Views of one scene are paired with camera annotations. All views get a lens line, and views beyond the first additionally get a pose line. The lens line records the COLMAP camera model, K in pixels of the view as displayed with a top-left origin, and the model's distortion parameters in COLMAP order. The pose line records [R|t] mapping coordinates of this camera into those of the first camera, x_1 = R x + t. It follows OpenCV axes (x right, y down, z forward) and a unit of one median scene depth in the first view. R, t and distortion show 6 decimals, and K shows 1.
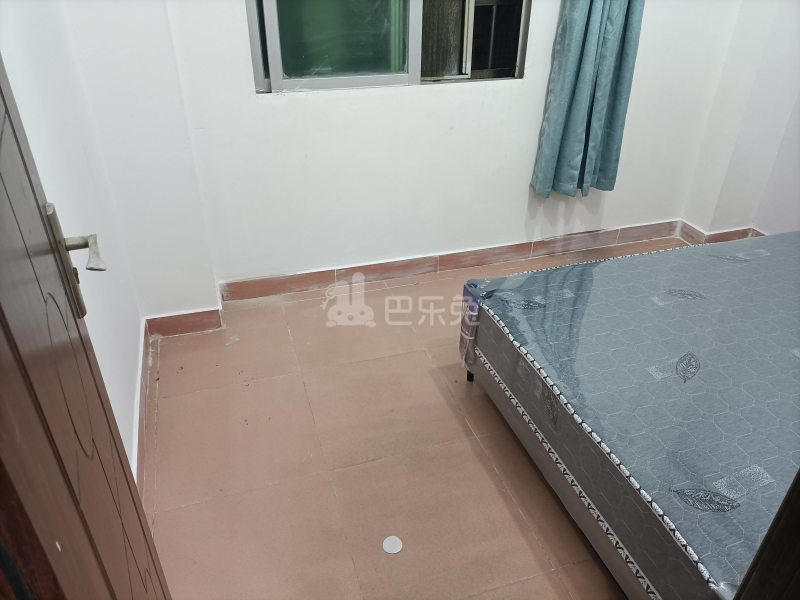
lens RADIAL K [[591.8, 0, 401.3], [0, 591.8, 297.8], [0, 0, 1]] dist [0.056695, -0.058277]
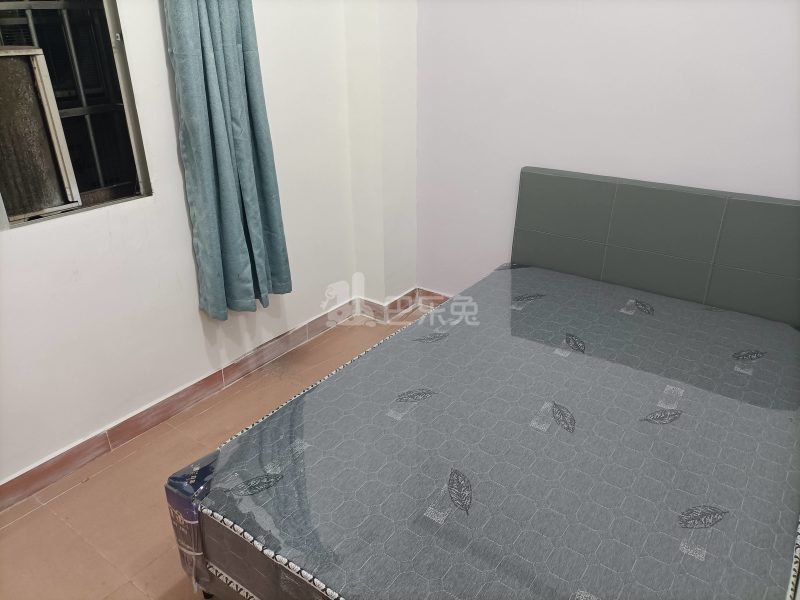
lens RADIAL K [[591.8, 0, 395.0], [0, 591.8, 288.0], [0, 0, 1]] dist [0.056695, -0.058277]
pose [[0.814515, -0.257789, 0.519721, 0.014483], [0.321471, 0.946293, -0.034441, -0.109773], [-0.482930, 0.195128, 0.853641, 0.158525]]
